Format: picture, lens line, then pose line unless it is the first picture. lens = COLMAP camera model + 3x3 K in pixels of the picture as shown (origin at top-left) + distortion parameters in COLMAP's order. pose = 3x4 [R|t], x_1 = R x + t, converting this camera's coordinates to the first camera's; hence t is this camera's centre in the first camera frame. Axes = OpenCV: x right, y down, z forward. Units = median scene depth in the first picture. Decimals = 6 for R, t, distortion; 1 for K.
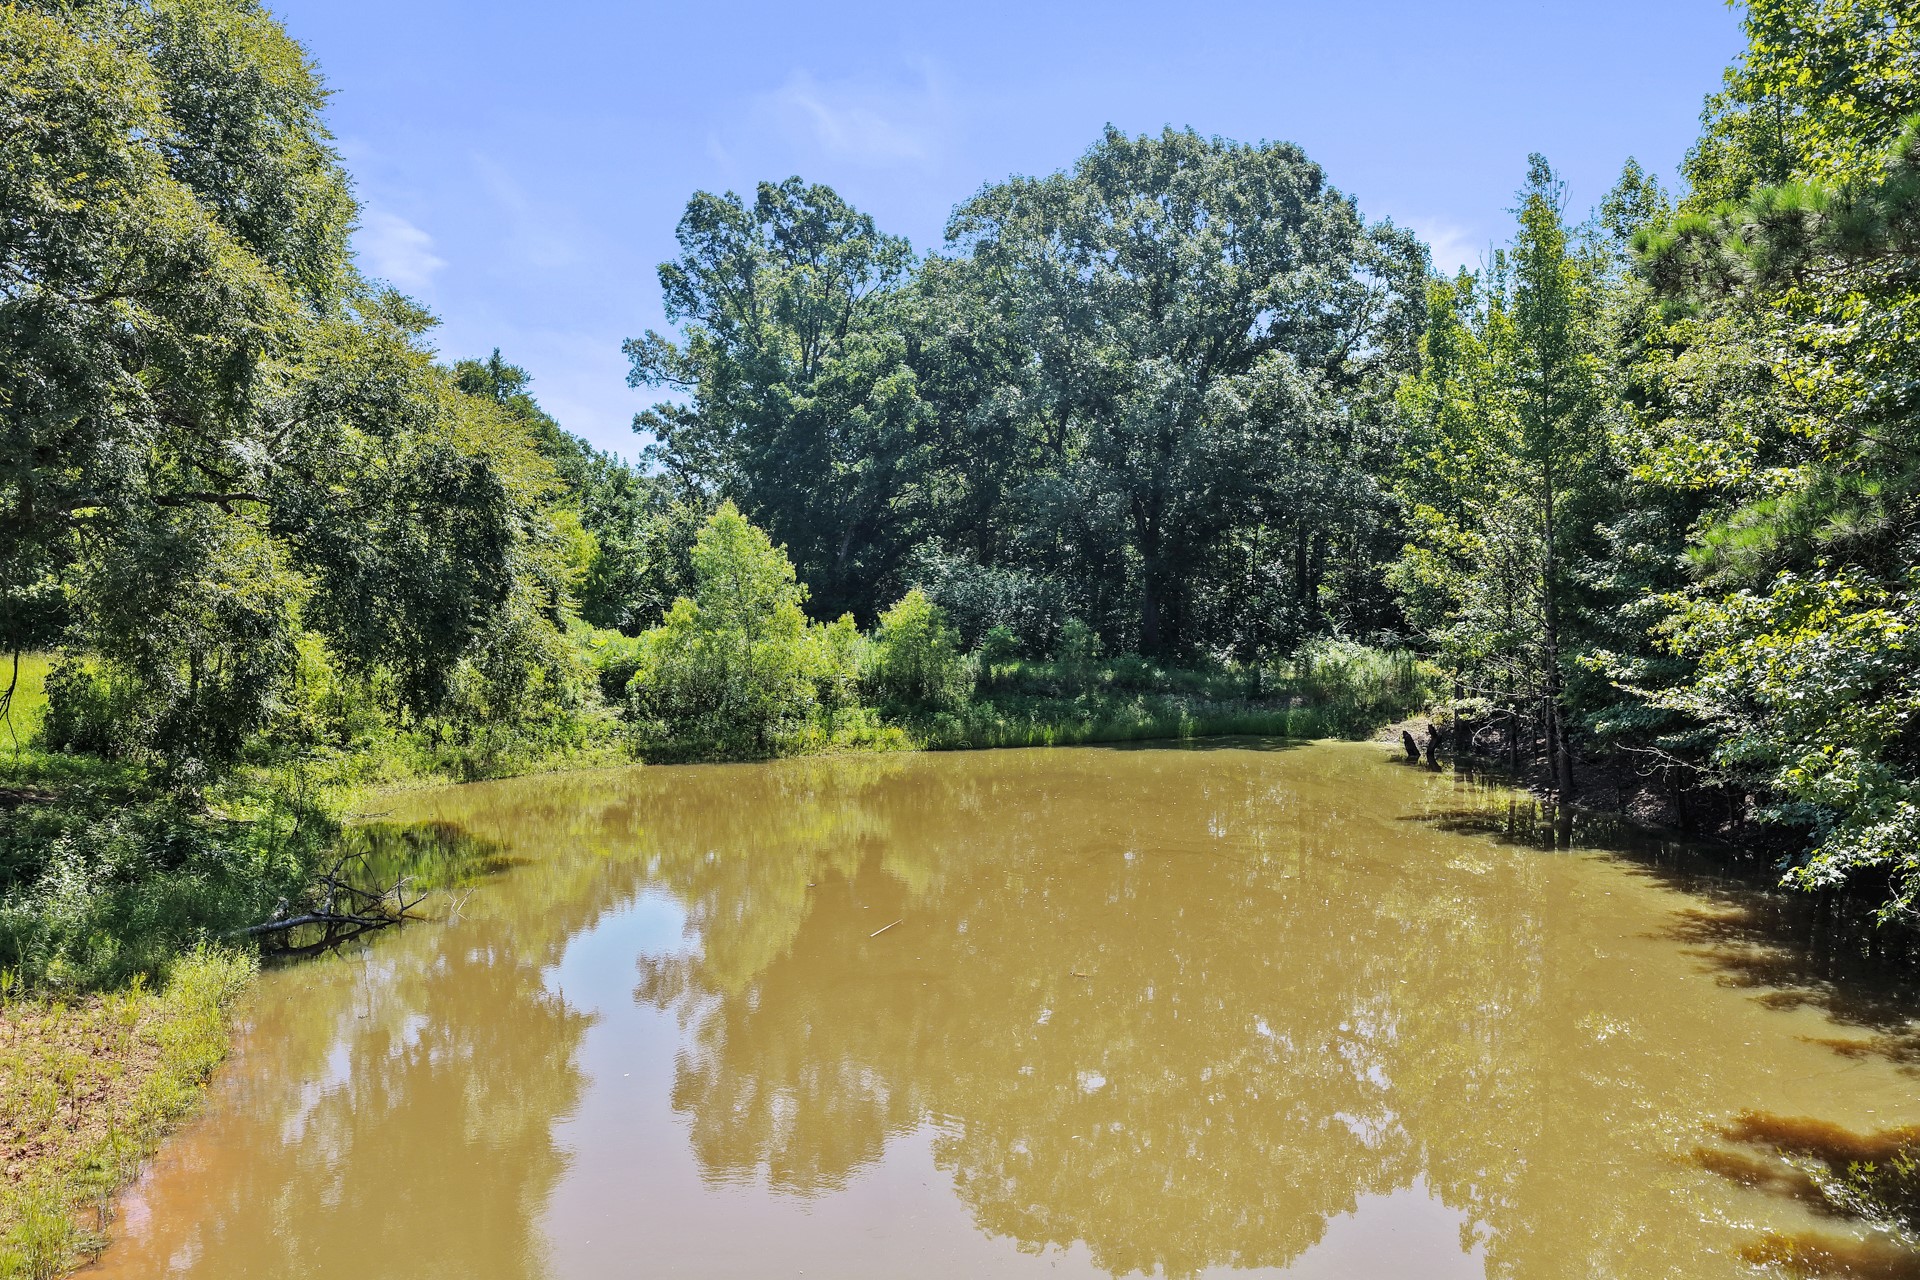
lens RADIAL K [[1596.2, 0, 967.1], [0, 1596.2, 631.5], [0, 0, 1]] dist [-0.001249, 0.002269]
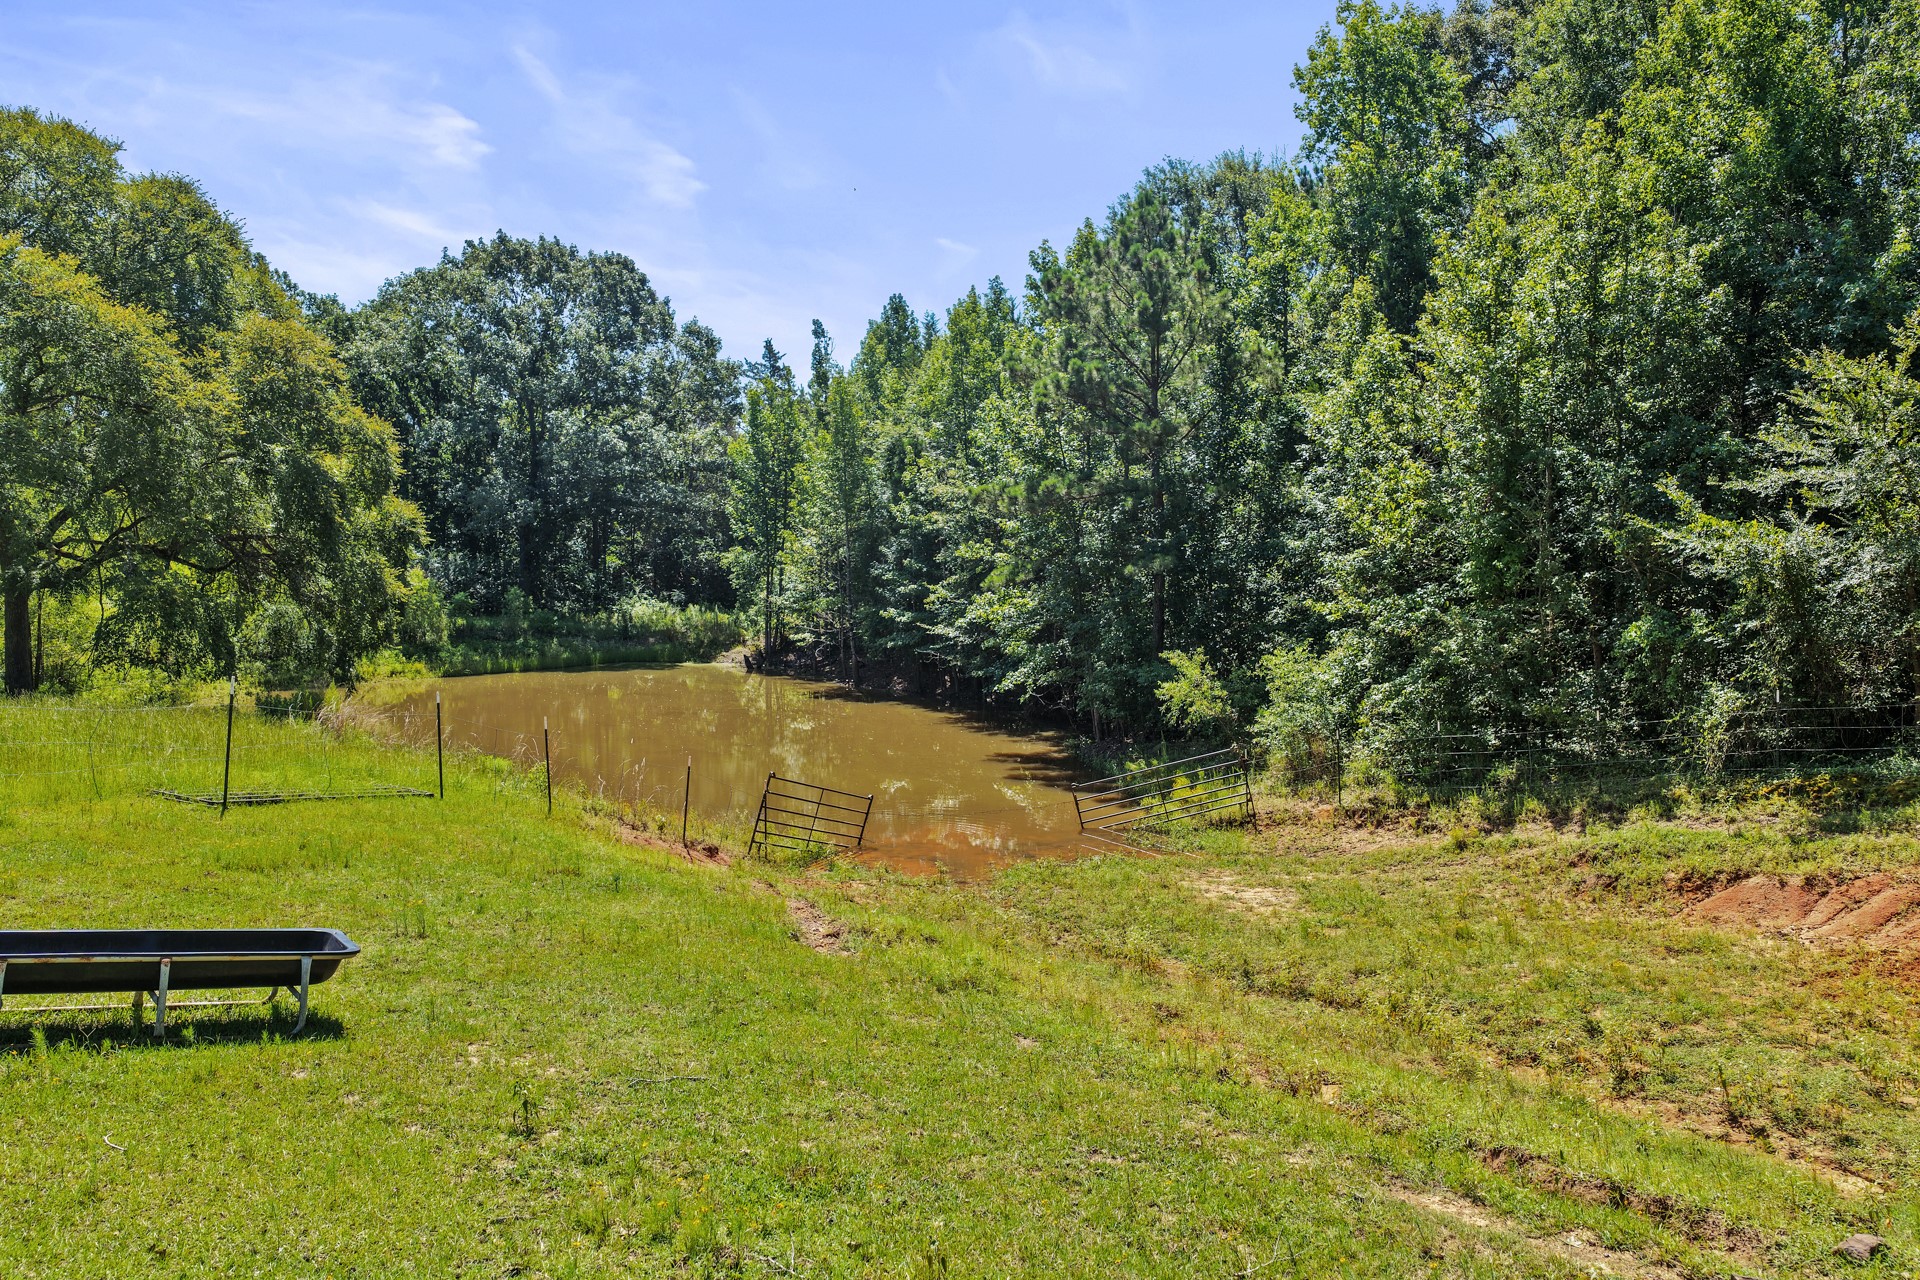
lens RADIAL K [[1596.2, 0, 958.7], [0, 1596.2, 638.3], [0, 0, 1]] dist [-0.001249, 0.002269]
pose [[0.857570, -0.021415, 0.513921, -0.352613], [0.002207, 0.999277, 0.037957, -0.016432], [-0.514362, -0.031416, 0.856997, -0.495985]]
